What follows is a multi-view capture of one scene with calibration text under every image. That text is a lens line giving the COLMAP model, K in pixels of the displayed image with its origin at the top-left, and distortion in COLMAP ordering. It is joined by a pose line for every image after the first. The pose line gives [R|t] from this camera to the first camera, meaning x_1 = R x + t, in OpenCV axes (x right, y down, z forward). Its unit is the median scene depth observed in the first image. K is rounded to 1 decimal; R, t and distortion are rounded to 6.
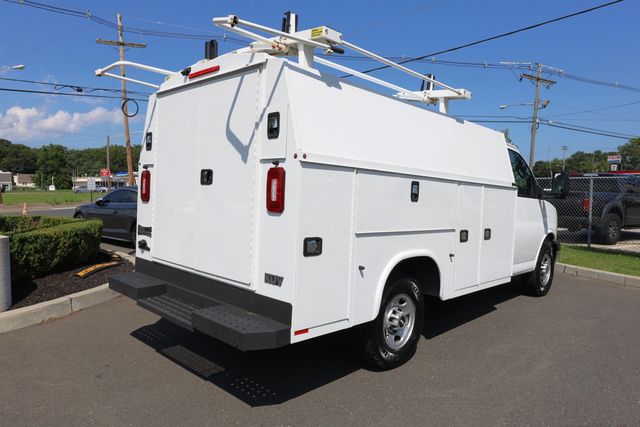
lens RADIAL K [[466.3, 0, 319.4], [0, 466.3, 195.9], [0, 0, 1]] dist [-0.027367, 0.000082]
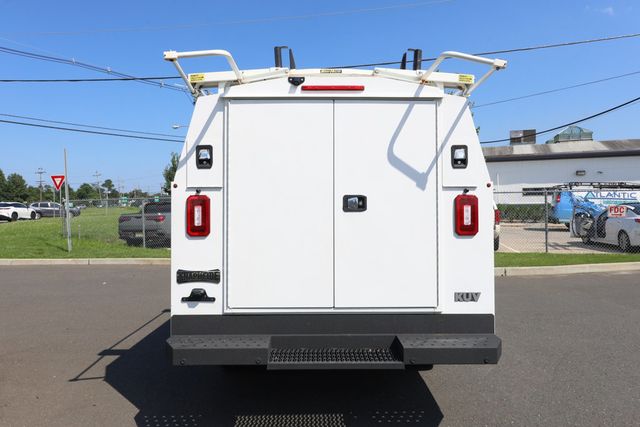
lens RADIAL K [[439.0, 0, 319.9], [0, 439.0, 206.3], [0, 0, 1]] dist [-0.000128, -0.000215]
pose [[0.689165, -0.016940, 0.724406, -1.007341], [0.033315, 0.999410, -0.008323, -0.033741], [-0.723838, 0.029870, 0.689323, 0.494745]]
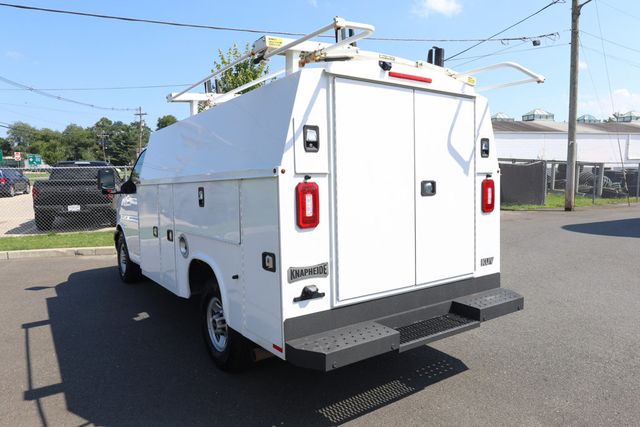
lens RADIAL K [[428.6, 0, 320.0], [0, 428.6, 213.5], [0, 0, 1]] dist [-0.001764, -0.003201]
pose [[0.169775, -0.089440, 0.981416, -1.309088], [0.043230, 0.995590, 0.083253, -0.081277], [-0.984534, 0.028292, 0.172893, 1.175212]]
